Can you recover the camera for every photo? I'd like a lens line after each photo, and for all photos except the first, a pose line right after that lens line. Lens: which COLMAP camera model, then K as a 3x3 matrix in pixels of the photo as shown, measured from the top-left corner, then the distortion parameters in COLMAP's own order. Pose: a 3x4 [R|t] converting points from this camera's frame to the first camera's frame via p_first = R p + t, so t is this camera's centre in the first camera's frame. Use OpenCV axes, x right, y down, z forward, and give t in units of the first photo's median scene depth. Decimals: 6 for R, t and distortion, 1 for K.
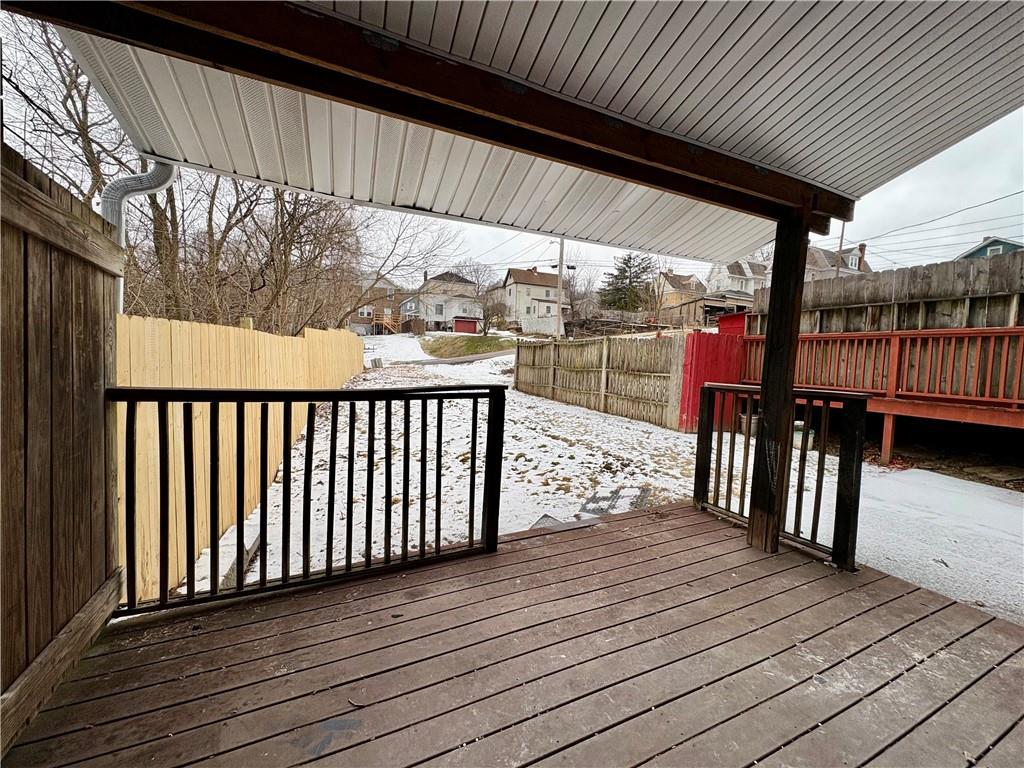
lens RADIAL K [[406.0, 0, 505.1], [0, 406.0, 382.6], [0, 0, 1]] dist [-0.000438, 0.000231]
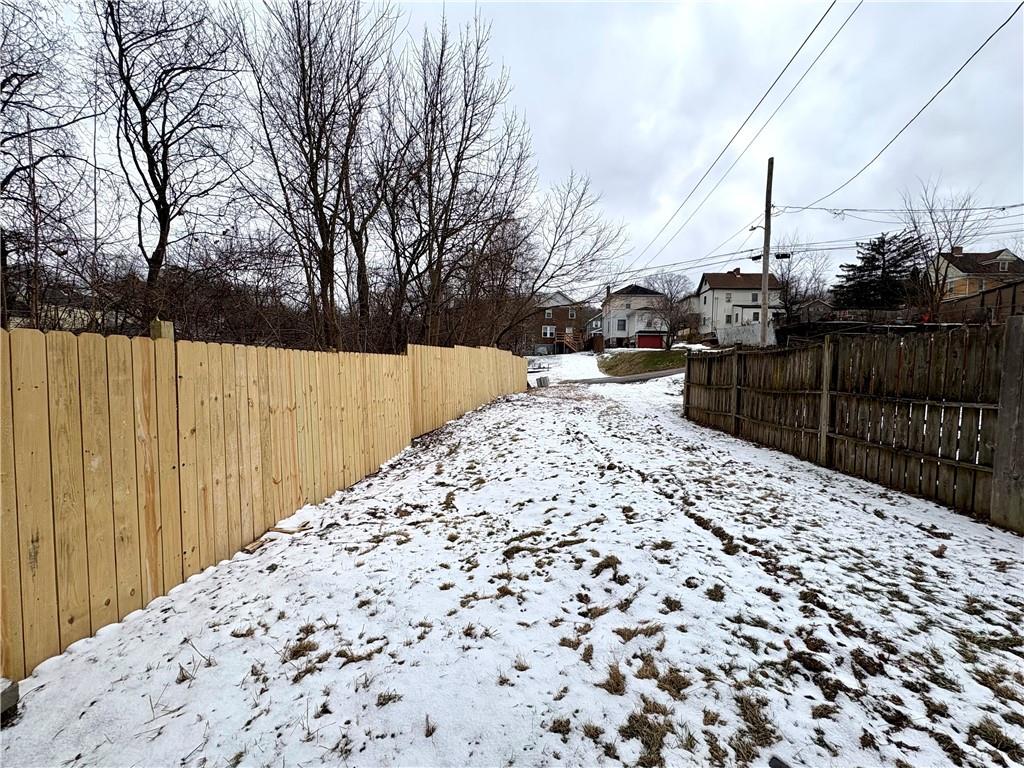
lens RADIAL K [[406.0, 0, 505.1], [0, 406.0, 382.6], [0, 0, 1]] dist [-0.000438, 0.000231]
pose [[0.898106, -0.004555, -0.439756, 0.057655], [-0.015190, 0.999028, -0.041369, -0.010438], [0.439517, 0.043834, 0.897164, 0.181984]]
